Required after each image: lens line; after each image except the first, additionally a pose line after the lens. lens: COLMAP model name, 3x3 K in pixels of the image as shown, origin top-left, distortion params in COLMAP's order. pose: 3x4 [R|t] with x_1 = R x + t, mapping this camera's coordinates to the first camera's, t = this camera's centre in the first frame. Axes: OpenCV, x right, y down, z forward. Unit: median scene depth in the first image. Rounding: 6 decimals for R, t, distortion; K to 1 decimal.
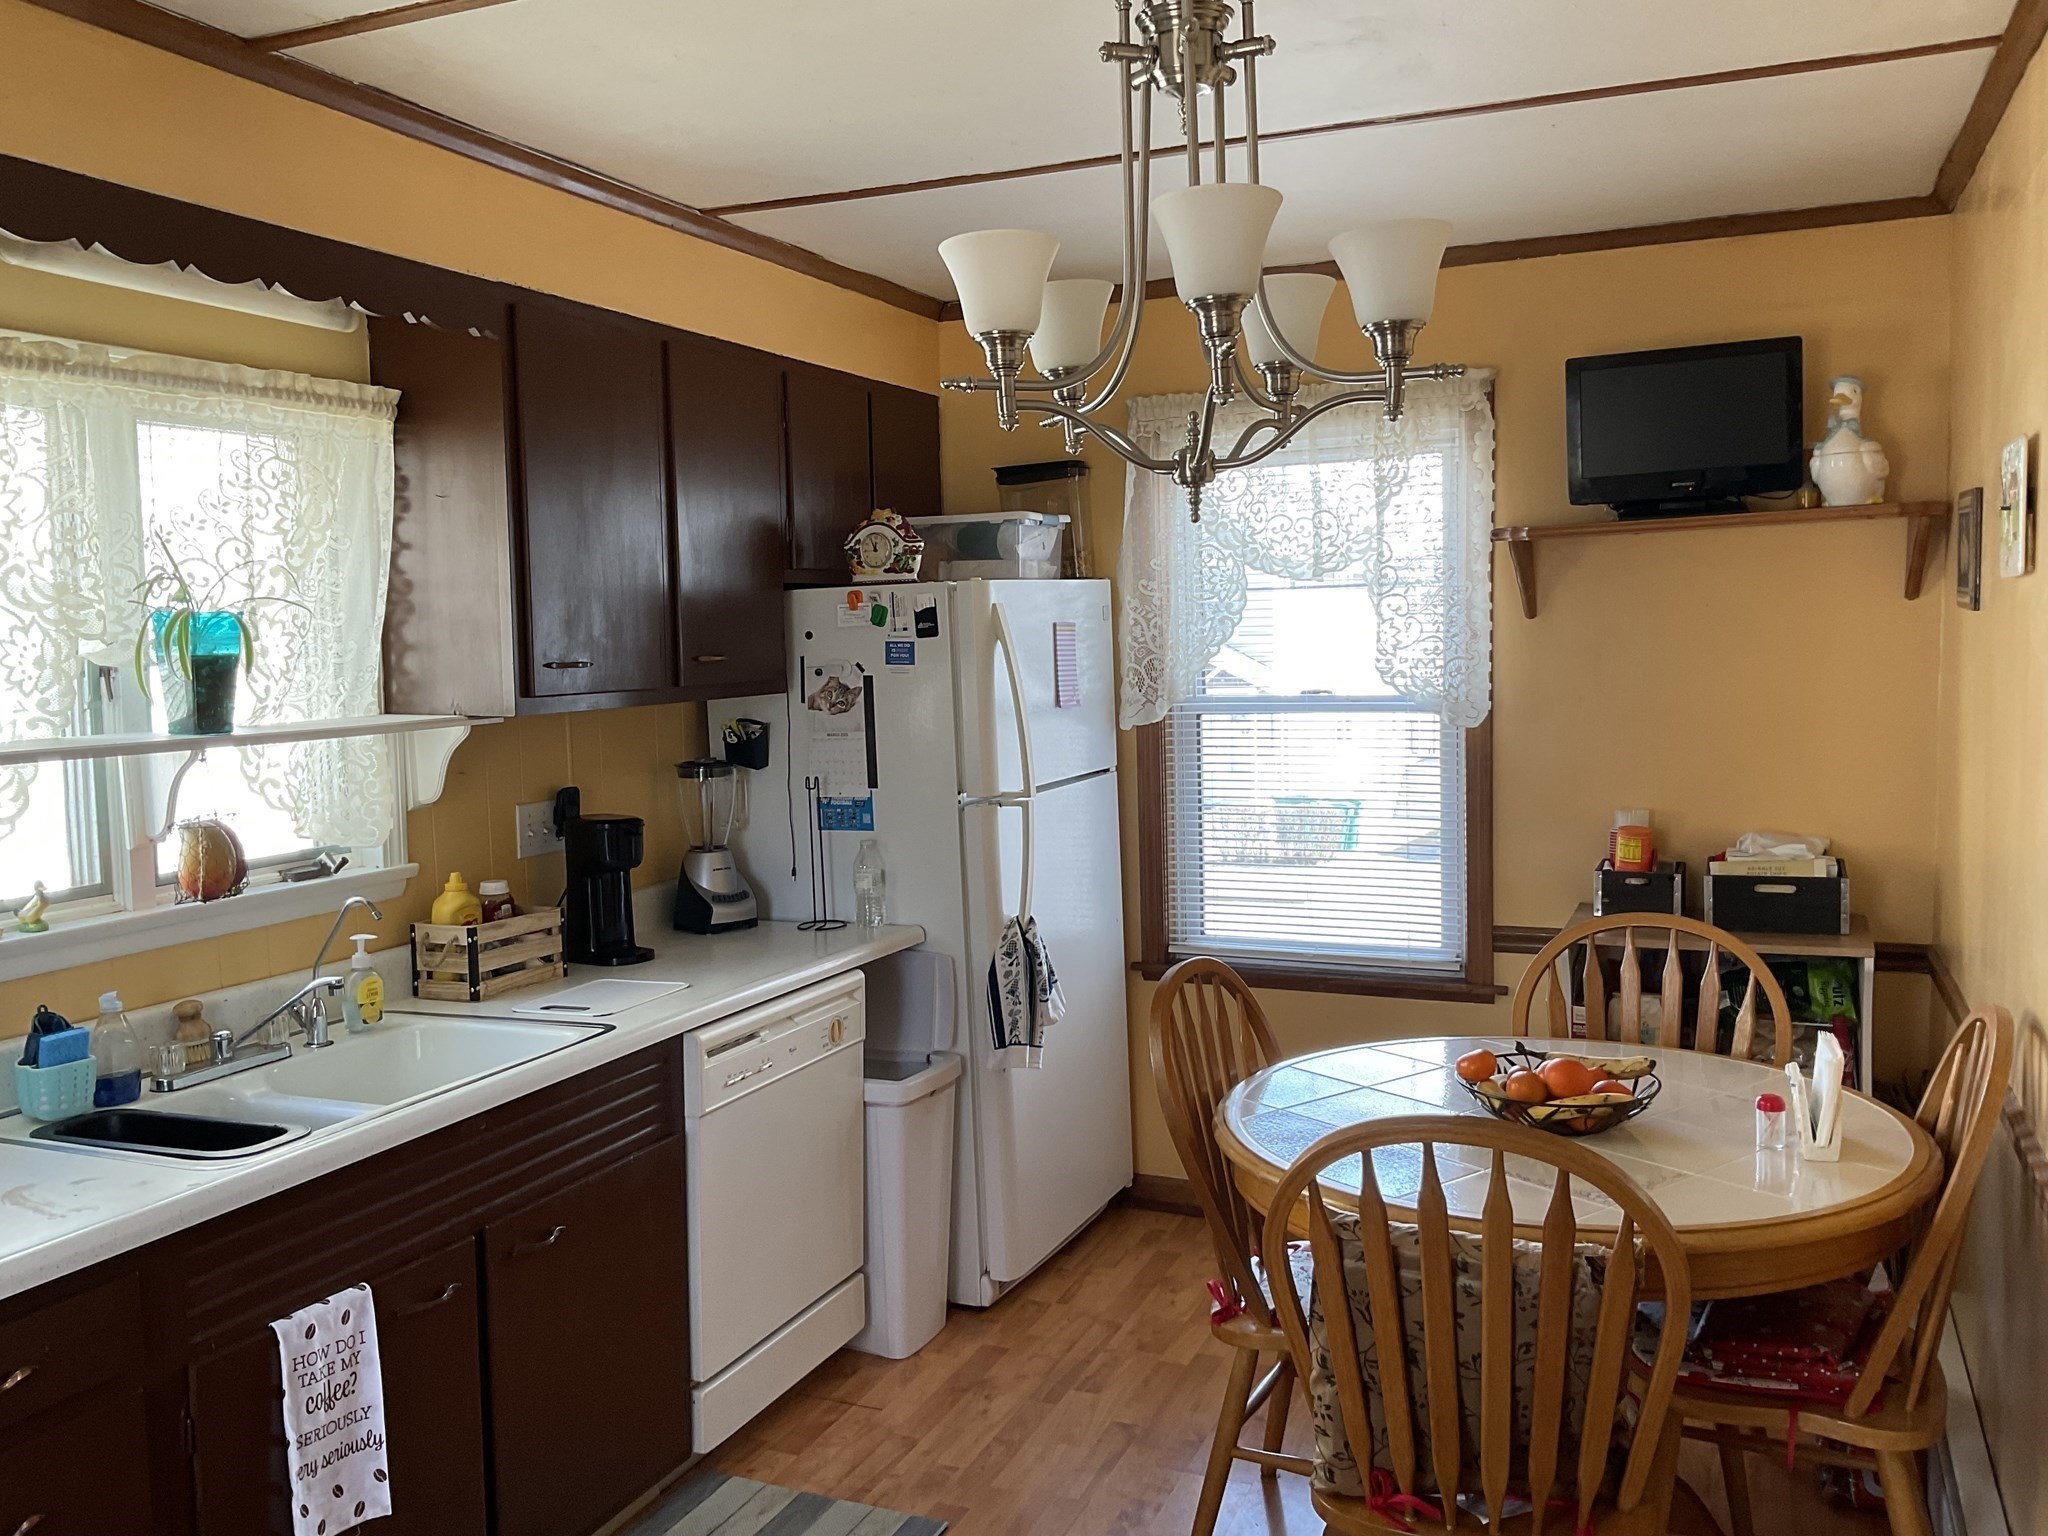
lens RADIAL K [[1760.2, 0, 1024.0], [0, 1760.2, 768.0], [0, 0, 1]] dist [0.035520, 0.002504]
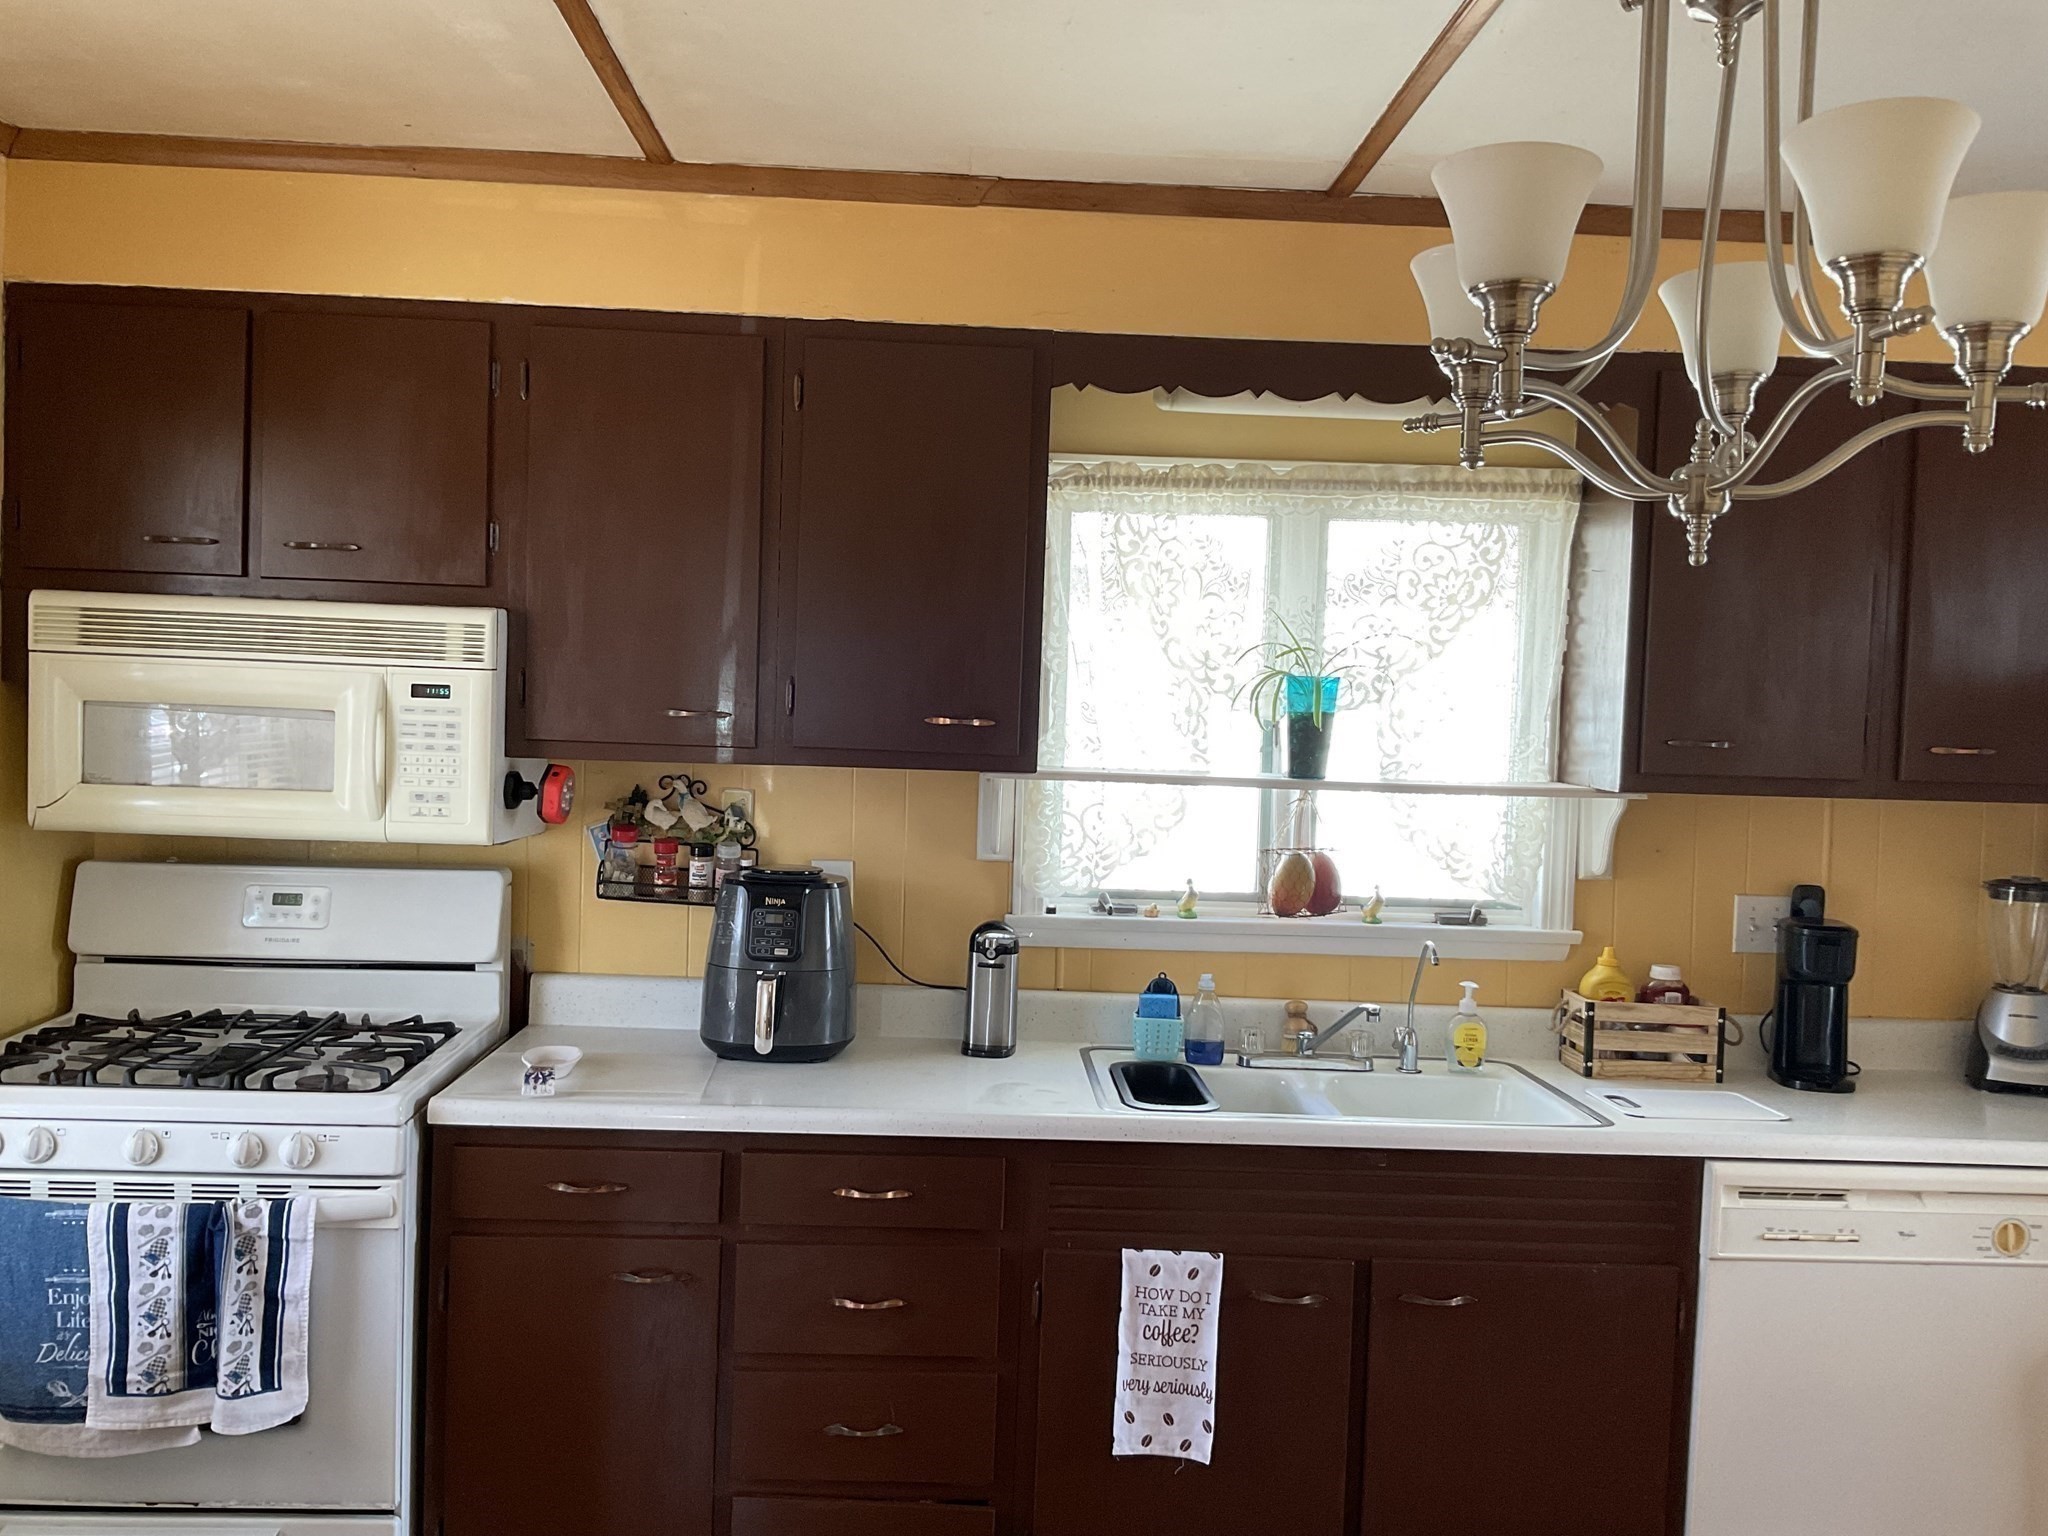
lens RADIAL K [[1738.5, 0, 1024.0], [0, 1738.5, 768.0], [0, 0, 1]] dist [0.102137, -0.014663]
pose [[0.437726, 0.063747, -0.896846, 0.488396], [-0.115140, 0.993245, 0.014402, -0.020267], [0.891706, 0.096959, 0.442108, 0.302886]]
